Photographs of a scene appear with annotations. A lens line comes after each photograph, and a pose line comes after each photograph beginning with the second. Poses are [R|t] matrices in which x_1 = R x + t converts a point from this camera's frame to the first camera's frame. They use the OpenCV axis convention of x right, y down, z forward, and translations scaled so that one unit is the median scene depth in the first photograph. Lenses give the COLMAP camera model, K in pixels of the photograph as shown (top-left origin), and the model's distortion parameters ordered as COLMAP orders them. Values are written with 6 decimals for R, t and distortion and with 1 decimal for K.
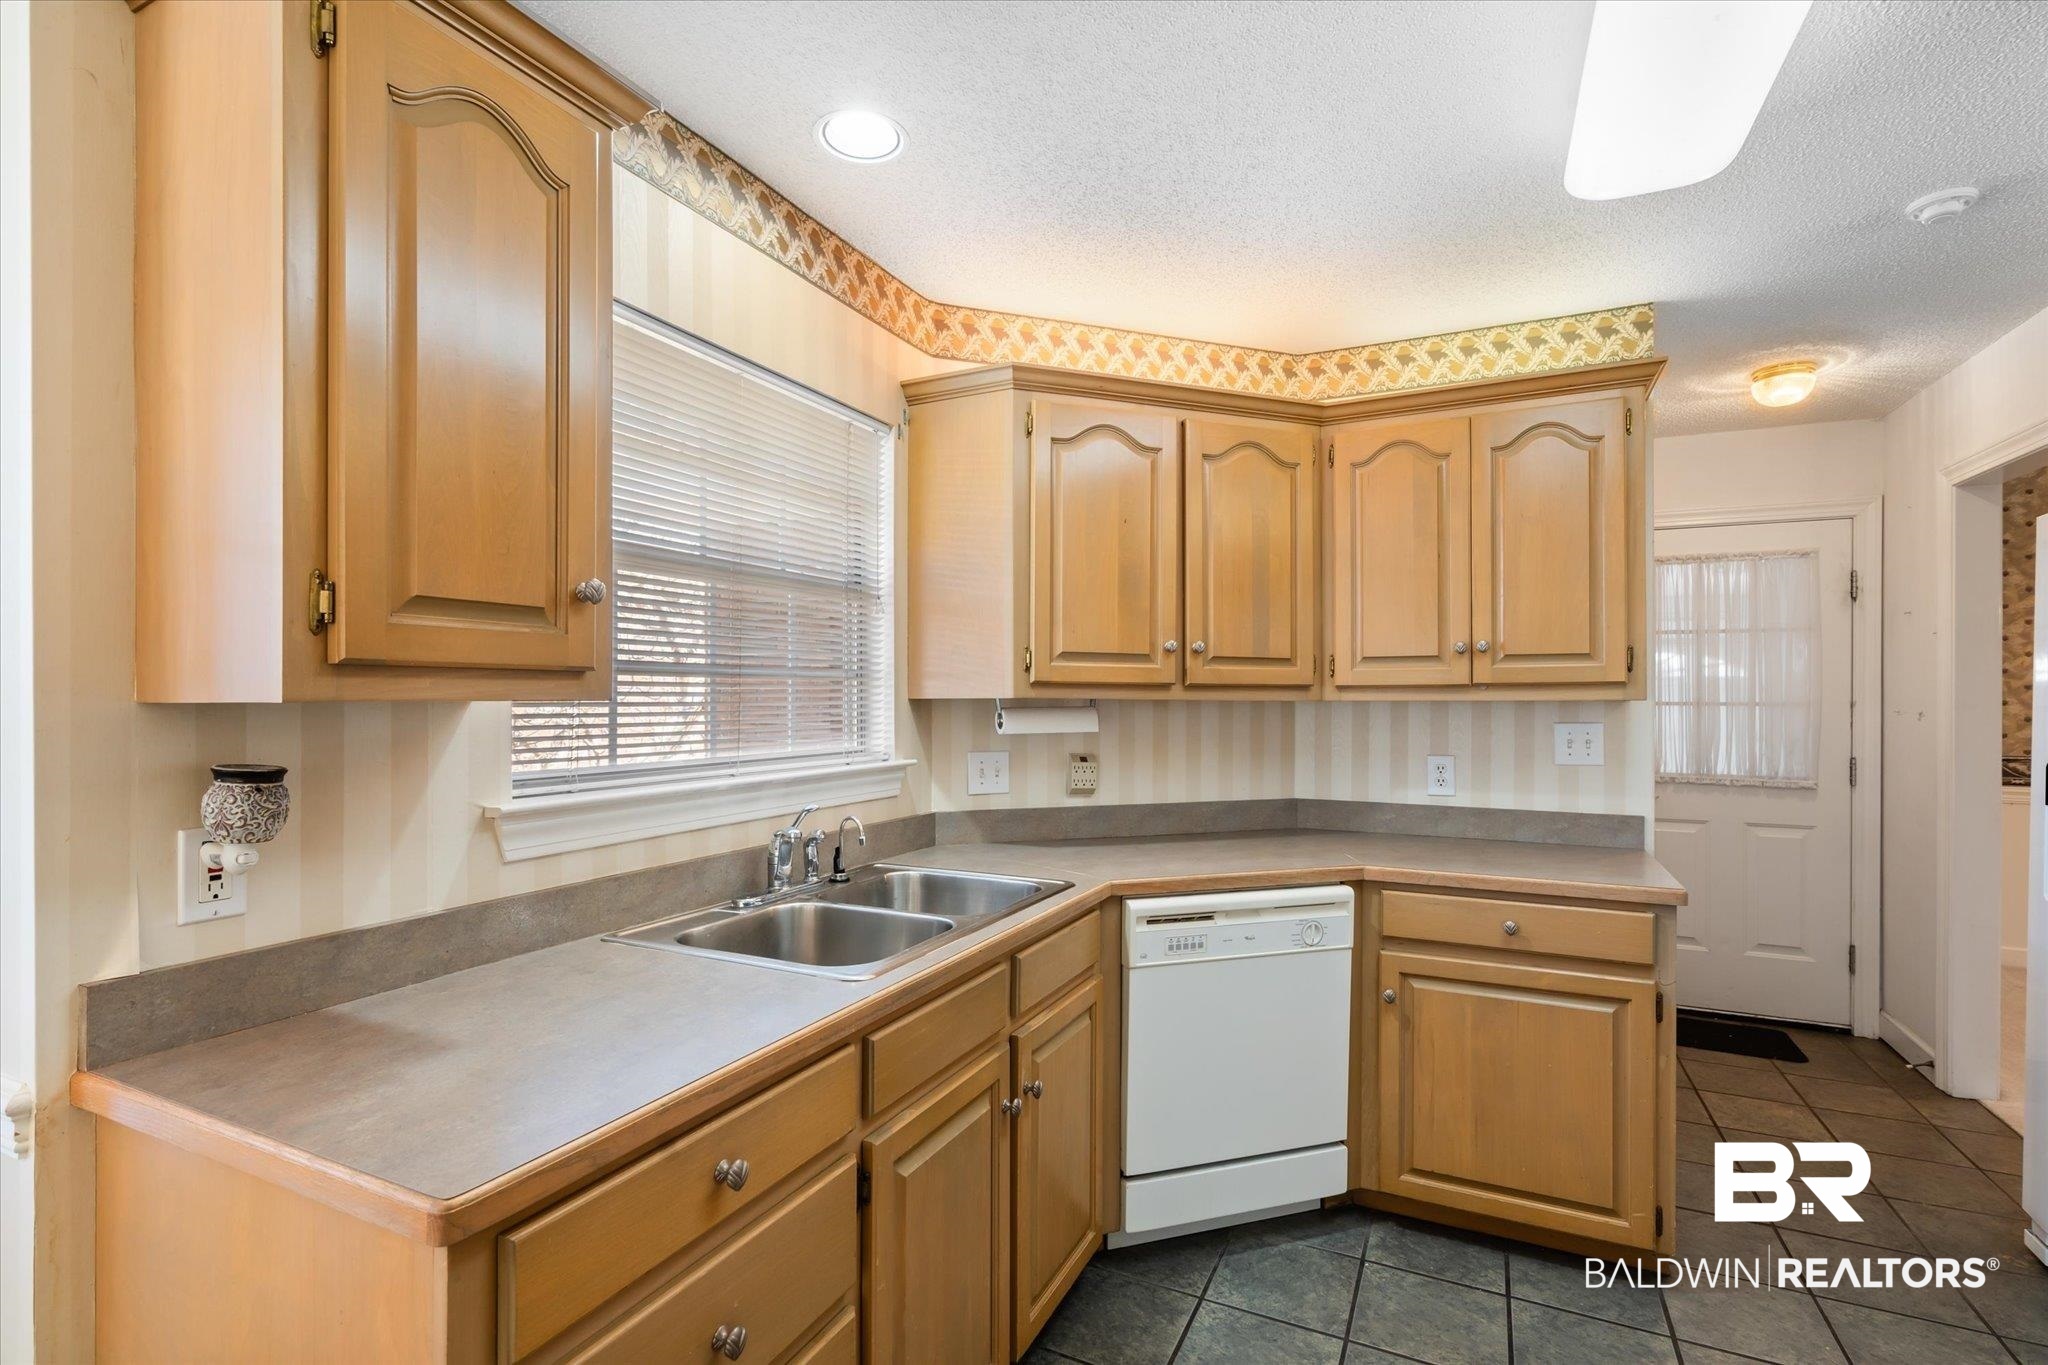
lens RADIAL K [[948.2, 0, 1020.6], [0, 948.2, 696.0], [0, 0, 1]] dist [0.000169, 0.000336]
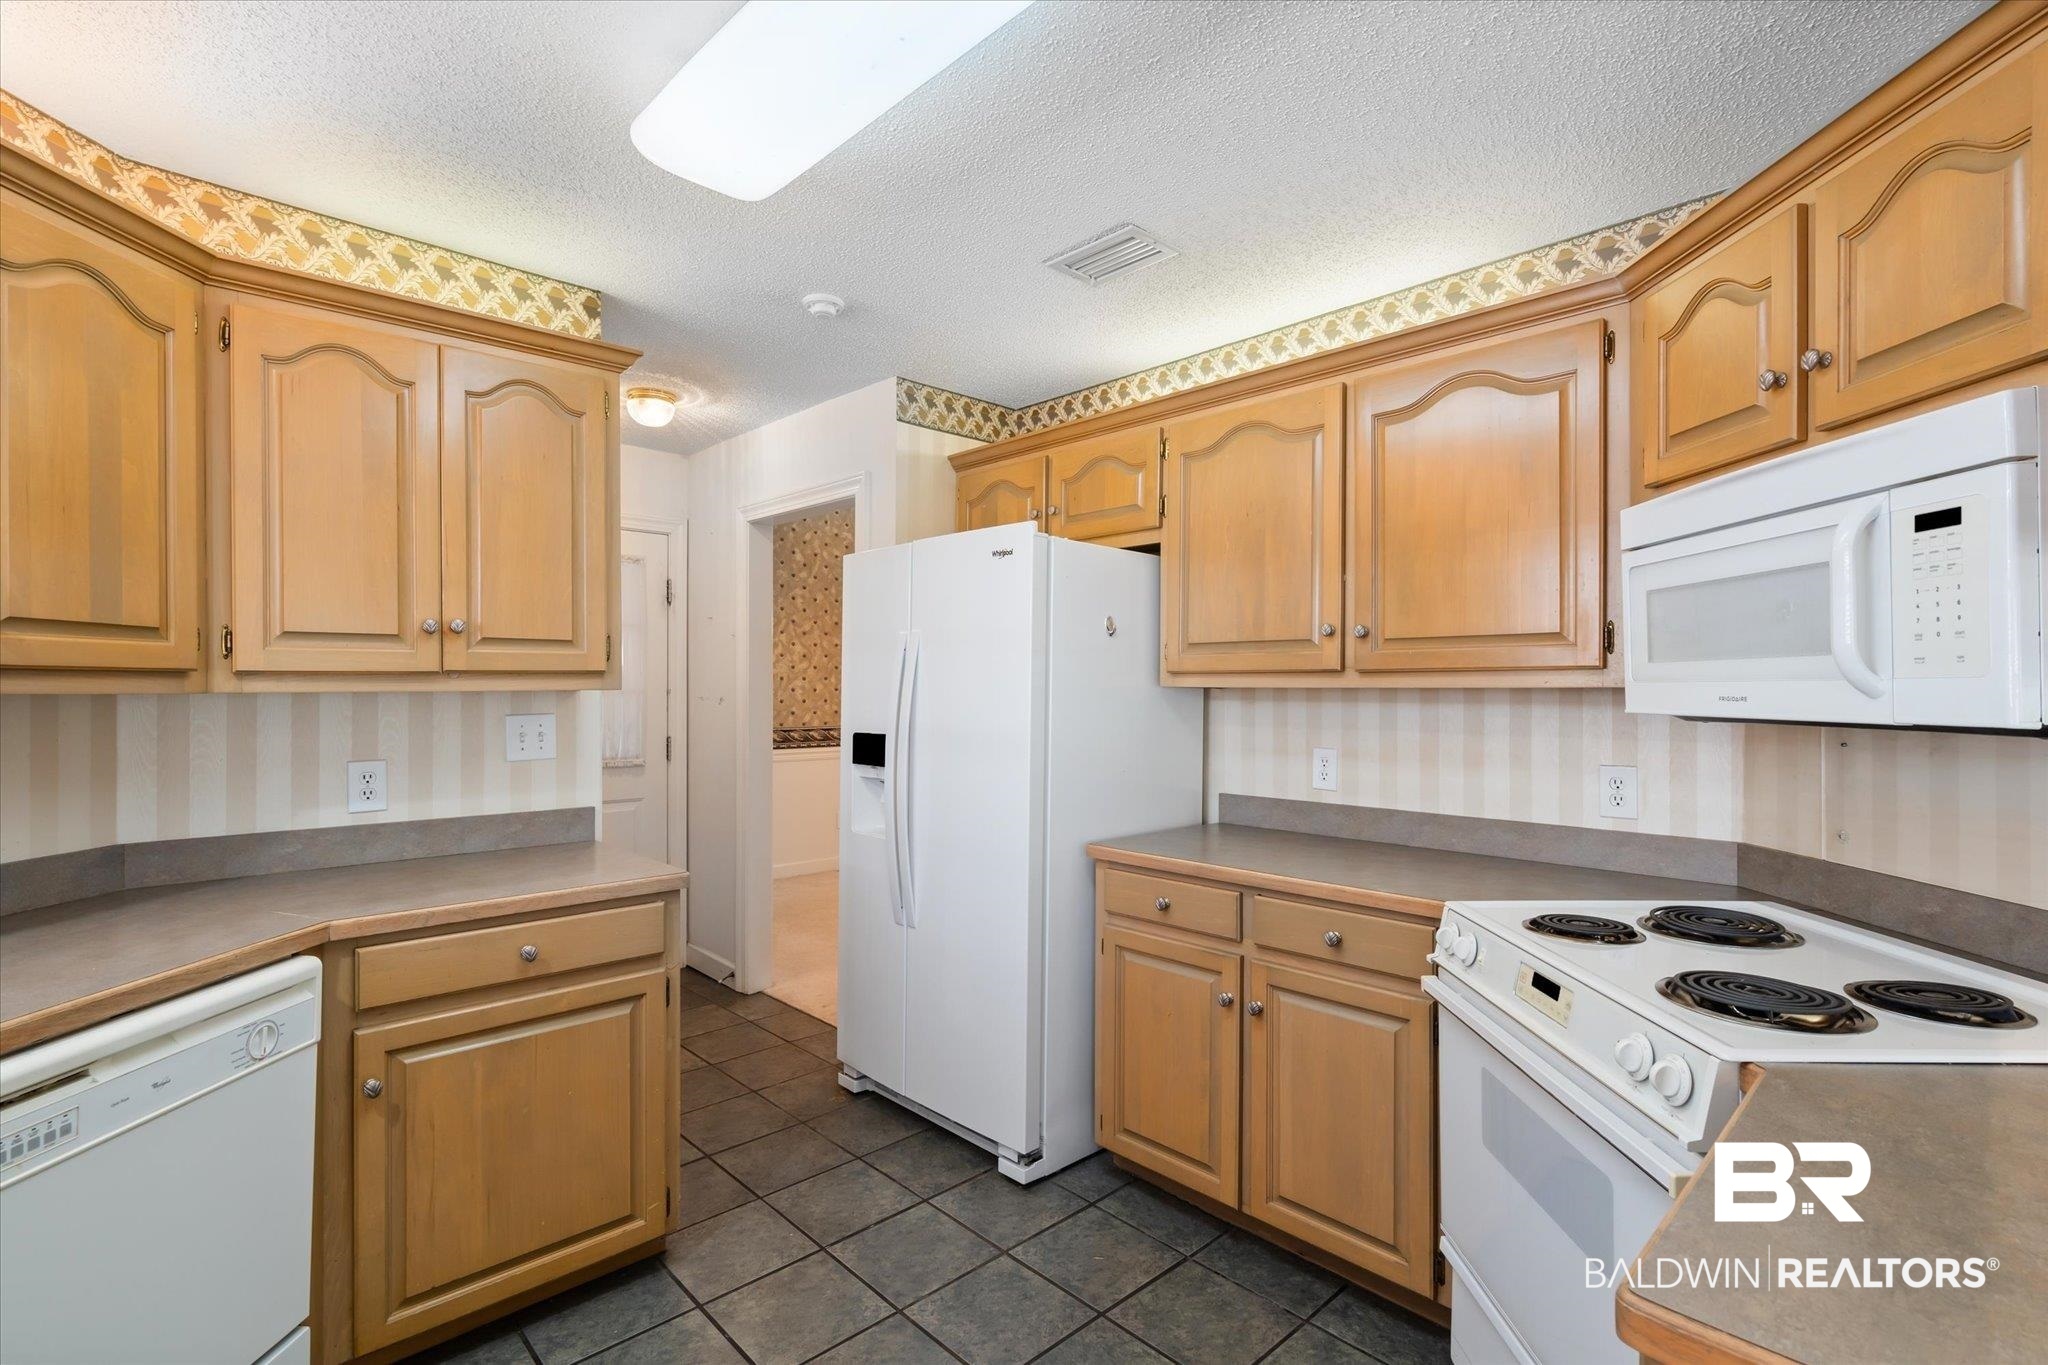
lens RADIAL K [[952.6, 0, 1032.5], [0, 952.6, 688.8], [0, 0, 1]] dist [0.000282, 0.000618]
pose [[0.350419, -0.004198, 0.936584, -0.117381], [-0.001735, 0.999985, 0.005132, -0.002560], [-0.936591, -0.003423, 0.350407, 0.225175]]
